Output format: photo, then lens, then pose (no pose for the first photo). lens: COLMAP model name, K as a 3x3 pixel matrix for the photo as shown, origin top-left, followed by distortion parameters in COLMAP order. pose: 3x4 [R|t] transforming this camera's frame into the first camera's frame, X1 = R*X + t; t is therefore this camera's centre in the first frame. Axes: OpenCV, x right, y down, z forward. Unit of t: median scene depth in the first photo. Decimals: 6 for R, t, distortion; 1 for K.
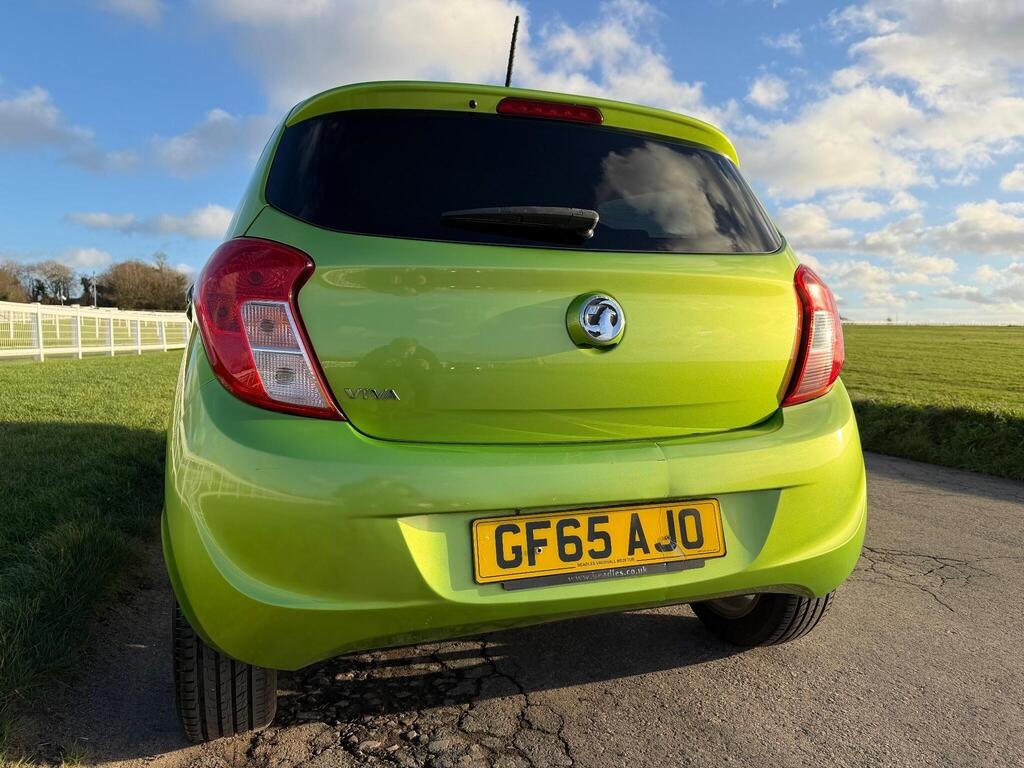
lens RADIAL K [[761.3, 0, 506.7], [0, 761.3, 386.3], [0, 0, 1]] dist [0.053120, -0.063540]
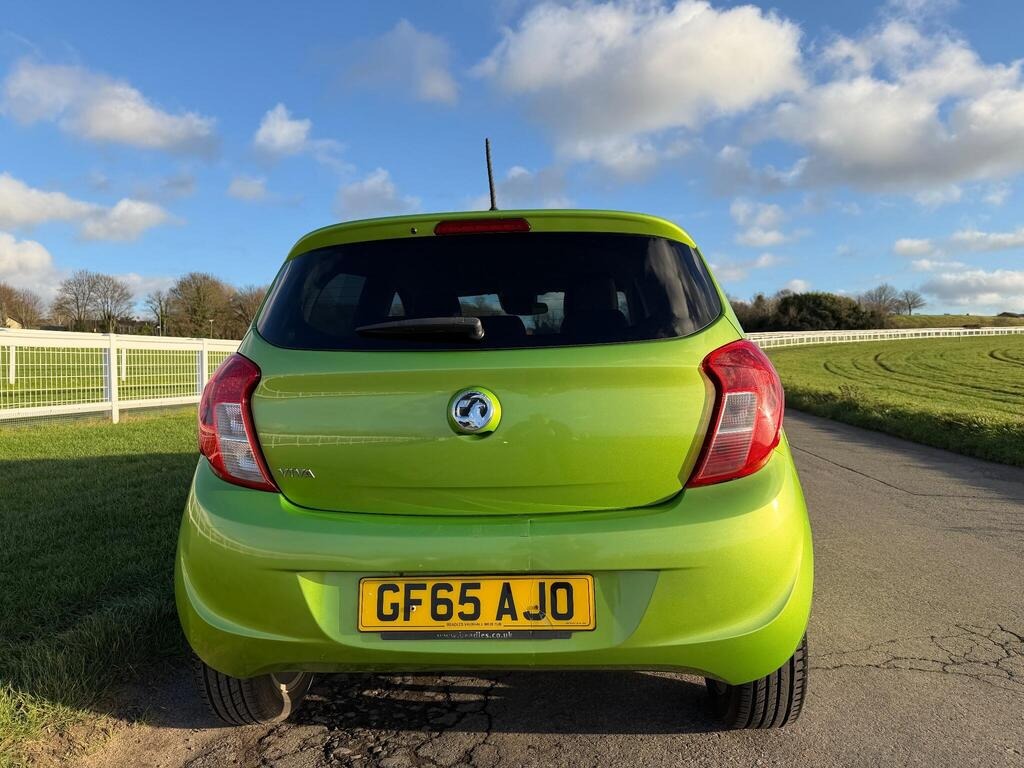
lens RADIAL K [[761.3, 0, 524.3], [0, 761.3, 367.1], [0, 0, 1]] dist [0.053120, -0.063540]
pose [[0.911181, -0.020536, -0.411493, 0.656600], [0.001419, 0.998907, -0.046710, -0.098788], [0.412003, 0.041977, 0.910215, -0.032037]]
